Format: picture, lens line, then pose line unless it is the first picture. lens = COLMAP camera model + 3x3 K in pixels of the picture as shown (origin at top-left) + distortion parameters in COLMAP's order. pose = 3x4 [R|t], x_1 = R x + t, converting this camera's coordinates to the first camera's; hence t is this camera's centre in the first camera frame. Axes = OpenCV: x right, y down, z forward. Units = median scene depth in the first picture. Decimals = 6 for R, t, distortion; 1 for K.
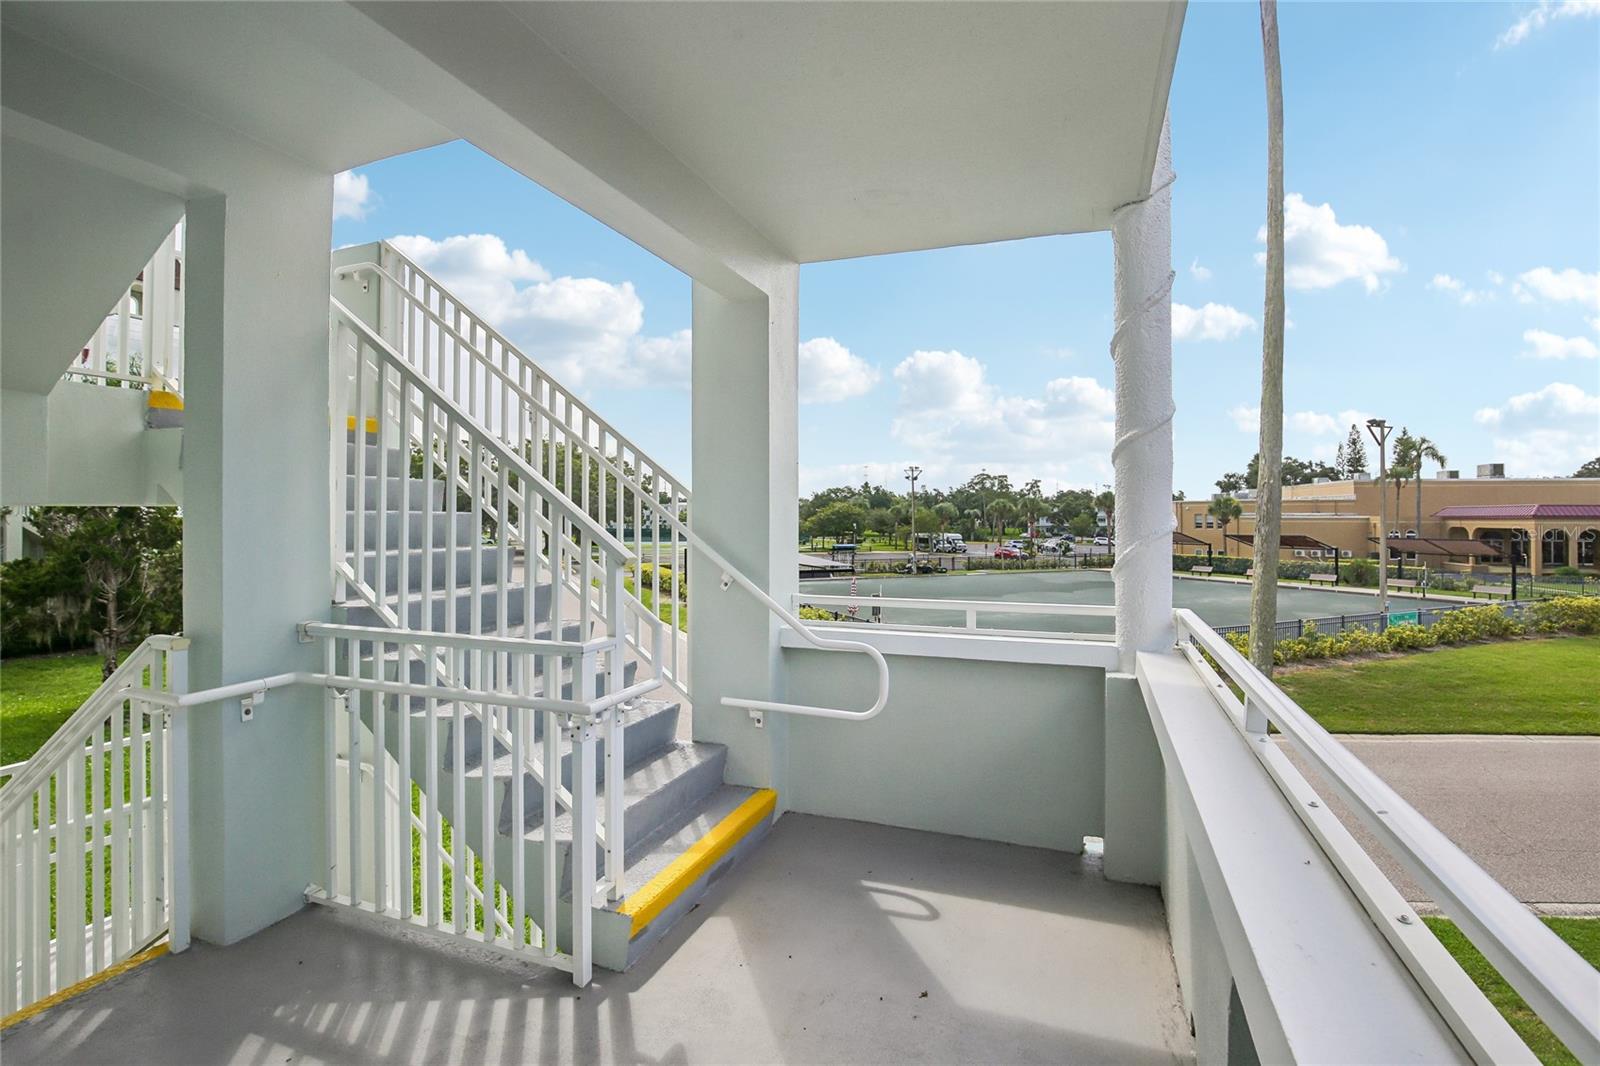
lens RADIAL K [[745.0, 0, 807.2], [0, 745.0, 508.7], [0, 0, 1]] dist [-0.024329, 0.003370]
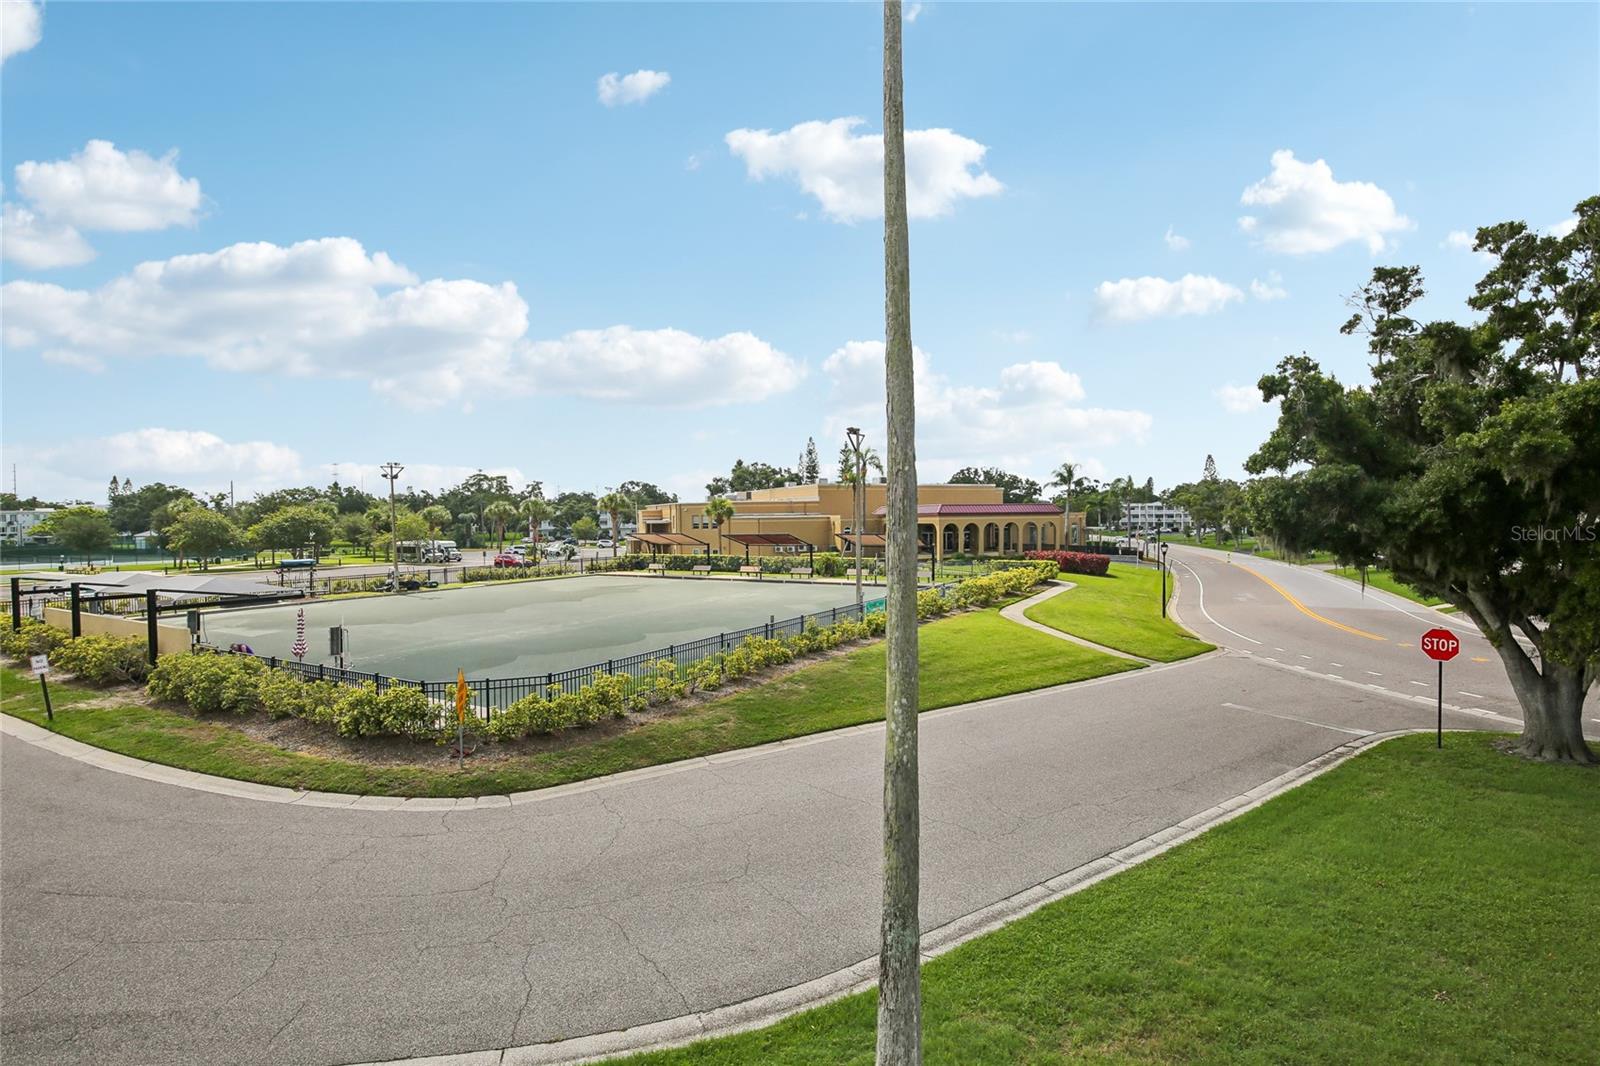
lens RADIAL K [[745.0, 0, 778.2], [0, 745.0, 530.7], [0, 0, 1]] dist [-0.024329, 0.003370]
pose [[0.817213, -0.024403, 0.575819, 0.016099], [0.009843, 0.999548, 0.028391, 0.000180], [-0.576252, -0.017534, 0.817084, 0.068441]]
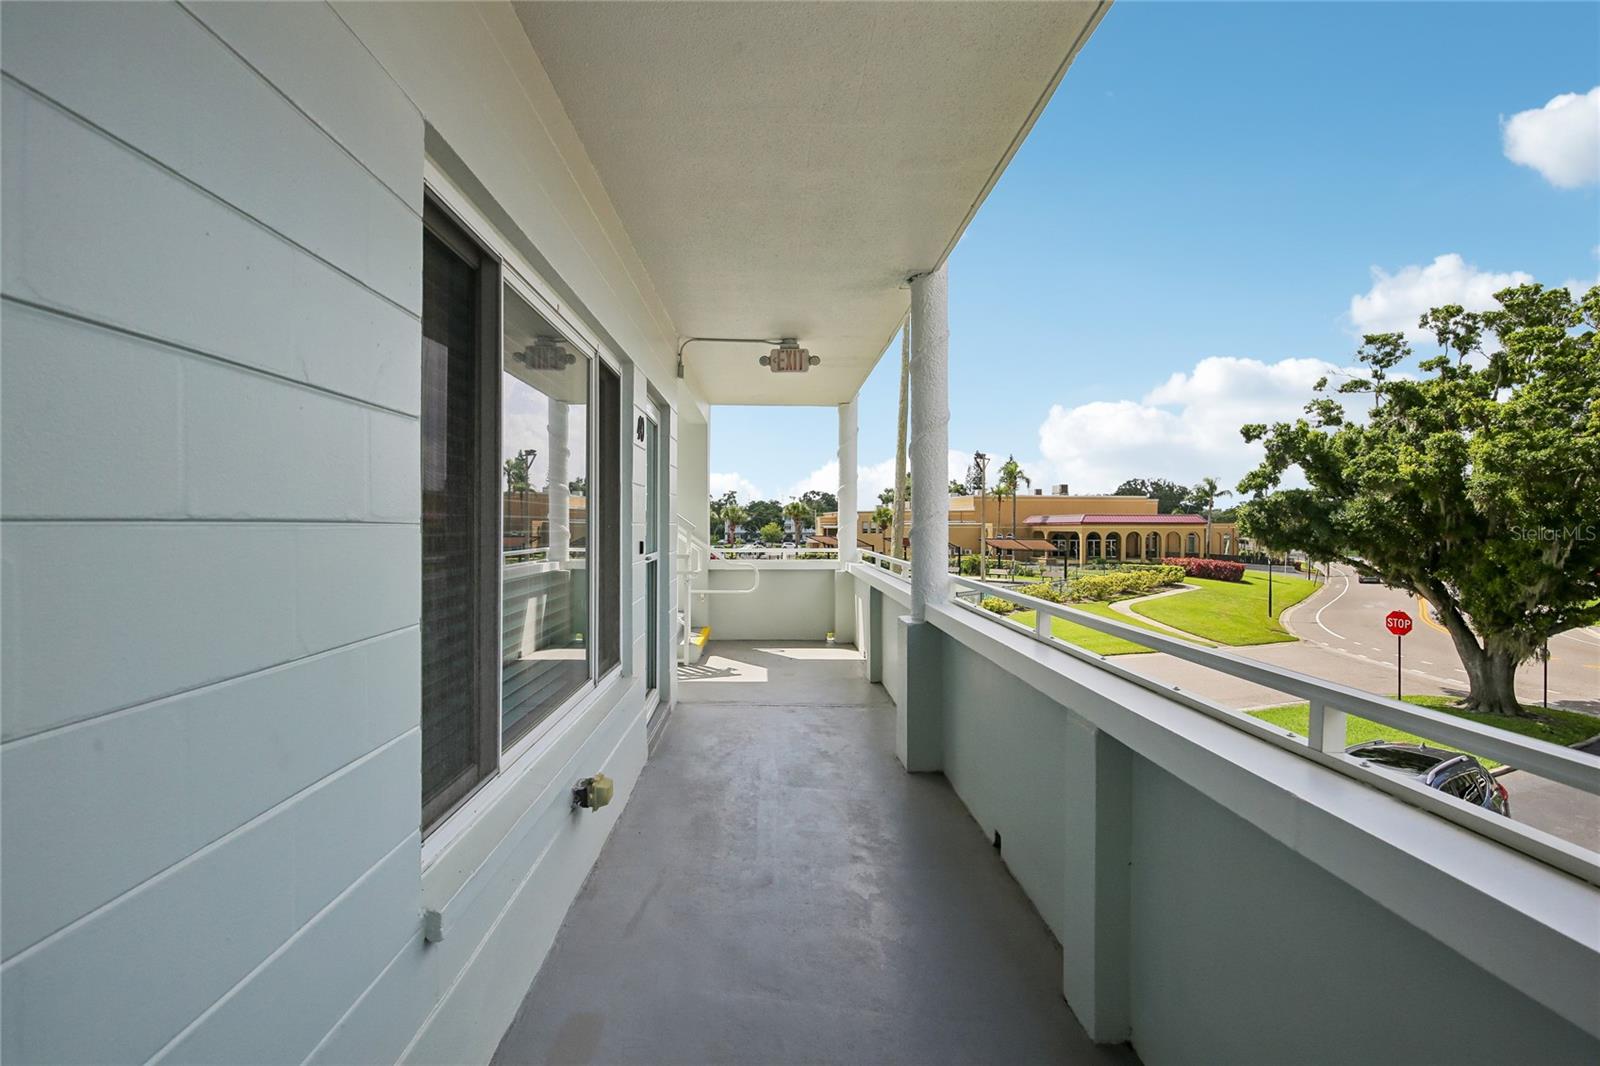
lens RADIAL K [[745.0, 0, 784.7], [0, 745.0, 522.9], [0, 0, 1]] dist [-0.024329, 0.003370]
pose [[0.929016, -0.001164, 0.370037, -0.044481], [-0.001243, 0.999980, 0.006266, 0.001526], [-0.370036, -0.006281, 0.928996, -0.083285]]
